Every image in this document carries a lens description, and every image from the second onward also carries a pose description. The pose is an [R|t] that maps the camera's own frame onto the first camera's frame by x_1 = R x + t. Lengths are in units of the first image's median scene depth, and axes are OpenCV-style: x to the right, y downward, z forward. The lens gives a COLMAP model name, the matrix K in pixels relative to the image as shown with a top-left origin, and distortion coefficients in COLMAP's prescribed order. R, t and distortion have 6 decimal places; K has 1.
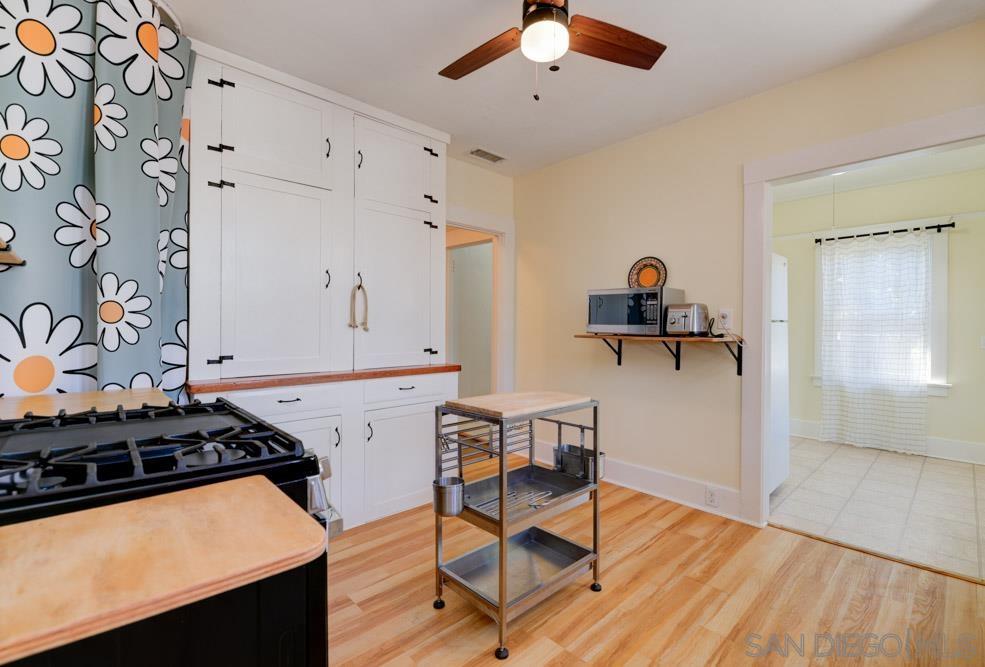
lens RADIAL K [[439.1, 0, 490.3], [0, 439.1, 331.4], [0, 0, 1]] dist [-0.001669, -0.000003]
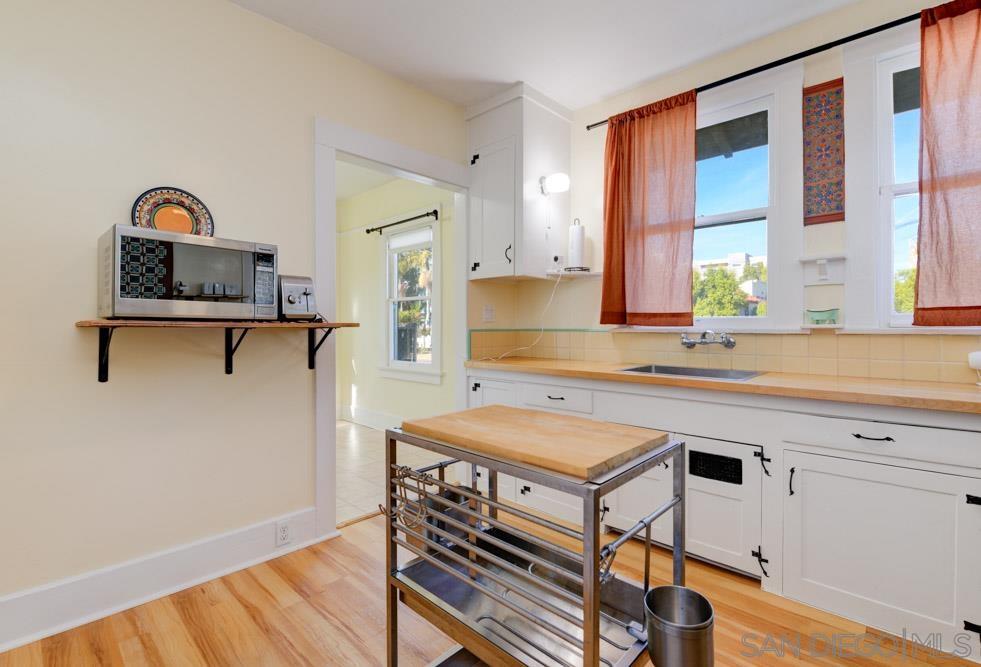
lens RADIAL K [[455.8, 0, 491.0], [0, 455.8, 328.8], [0, 0, 1]] dist [-0.000525, -0.000114]
pose [[-0.060661, -0.009068, 0.998117, -0.326841], [0.007707, 0.999925, 0.009553, 0.018926], [-0.998129, 0.008272, -0.060587, 0.732832]]
